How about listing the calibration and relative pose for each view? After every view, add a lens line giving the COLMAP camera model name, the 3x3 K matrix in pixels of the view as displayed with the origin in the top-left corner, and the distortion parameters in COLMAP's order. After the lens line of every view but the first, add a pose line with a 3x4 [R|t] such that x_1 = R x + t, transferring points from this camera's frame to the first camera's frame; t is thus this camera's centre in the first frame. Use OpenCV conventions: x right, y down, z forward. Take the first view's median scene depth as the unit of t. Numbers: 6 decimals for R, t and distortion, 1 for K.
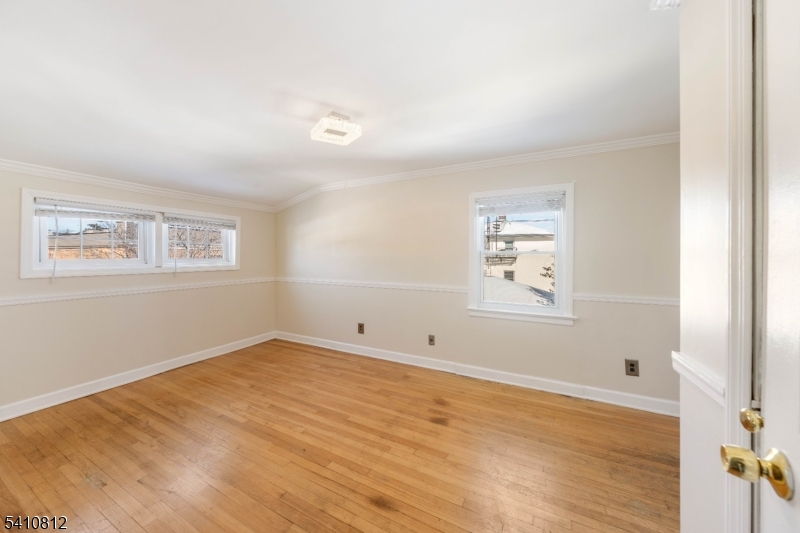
lens RADIAL K [[276.9, 0, 401.4], [0, 276.9, 259.5], [0, 0, 1]] dist [-0.011749, 0.000230]
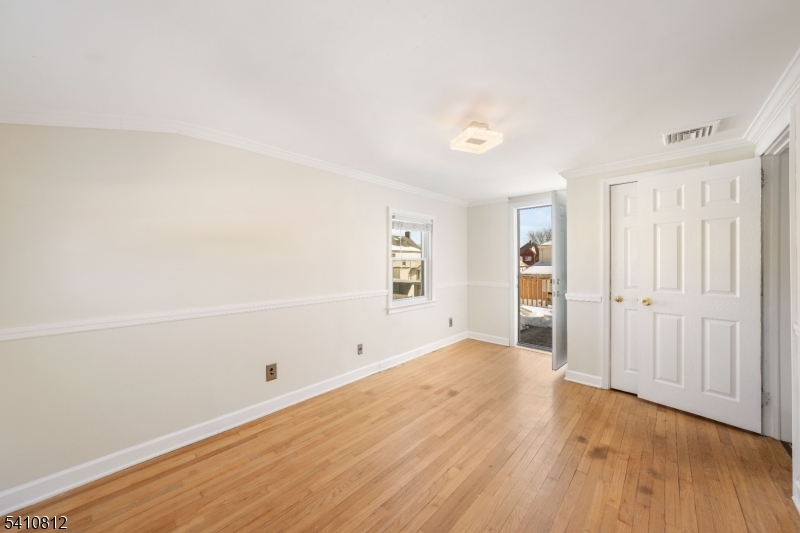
lens RADIAL K [[276.9, 0, 401.8], [0, 276.9, 261.9], [0, 0, 1]] dist [-0.011749, 0.000230]
pose [[0.305394, -0.009372, 0.952180, -0.929864], [0.014839, 0.999877, 0.005082, -0.019552], [-0.952111, 0.012577, 0.305495, 0.683864]]
